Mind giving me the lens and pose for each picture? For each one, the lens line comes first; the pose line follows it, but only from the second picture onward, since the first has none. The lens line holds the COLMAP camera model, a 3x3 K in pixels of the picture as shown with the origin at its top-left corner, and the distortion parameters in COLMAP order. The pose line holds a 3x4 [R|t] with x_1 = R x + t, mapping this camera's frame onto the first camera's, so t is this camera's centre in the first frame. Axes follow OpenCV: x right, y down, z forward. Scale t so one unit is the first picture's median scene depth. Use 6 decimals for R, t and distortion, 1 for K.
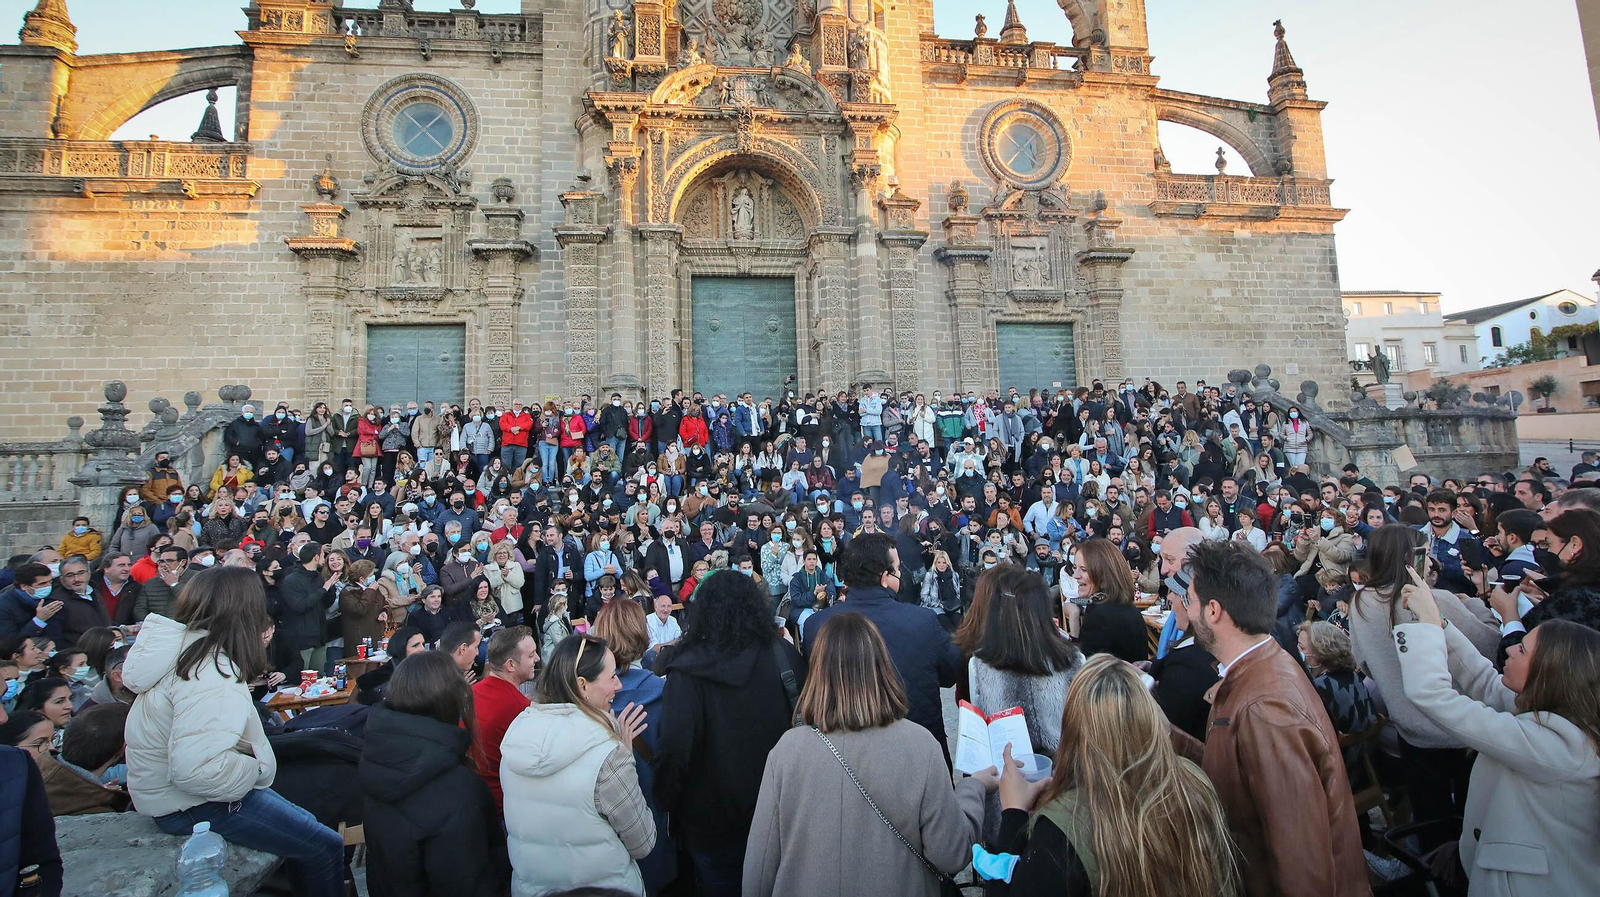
lens RADIAL K [[741.4, 0, 800.0], [0, 741.4, 448.5], [0, 0, 1]] dist [-0.014054, 0.000536]
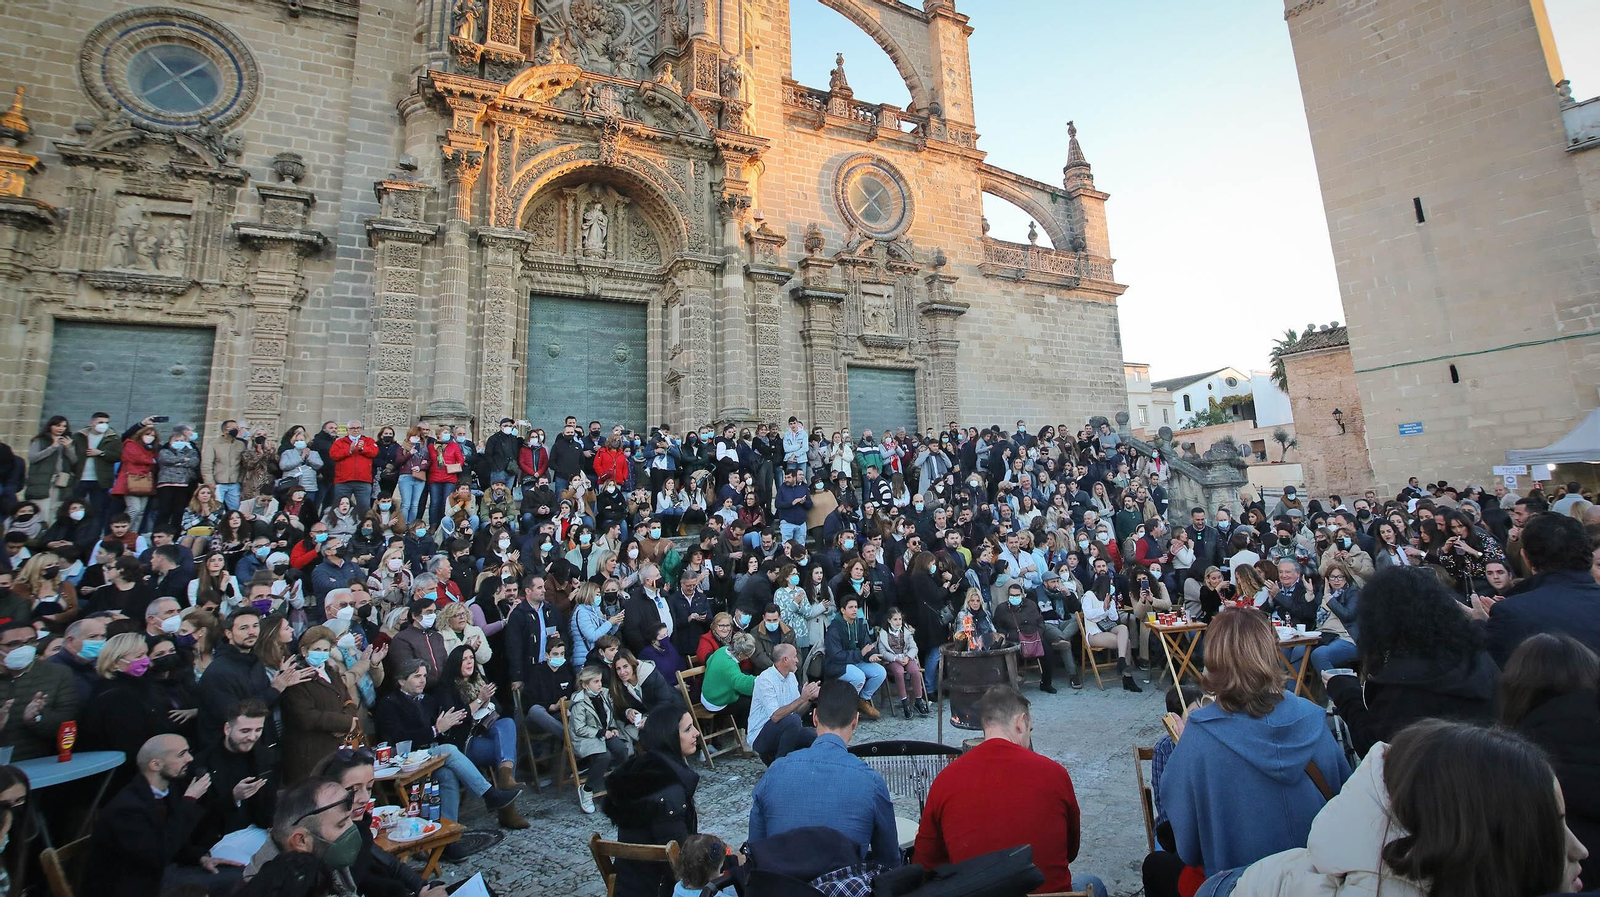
lens RADIAL K [[776.4, 0, 837.5], [0, 776.4, 410.7], [0, 0, 1]] dist [-0.011174, 0.000011]
pose [[0.939282, 0.035175, 0.341338, -0.114818], [0.003875, 0.993582, -0.113052, 0.009462], [-0.343124, 0.107510, 0.933117, 0.040549]]
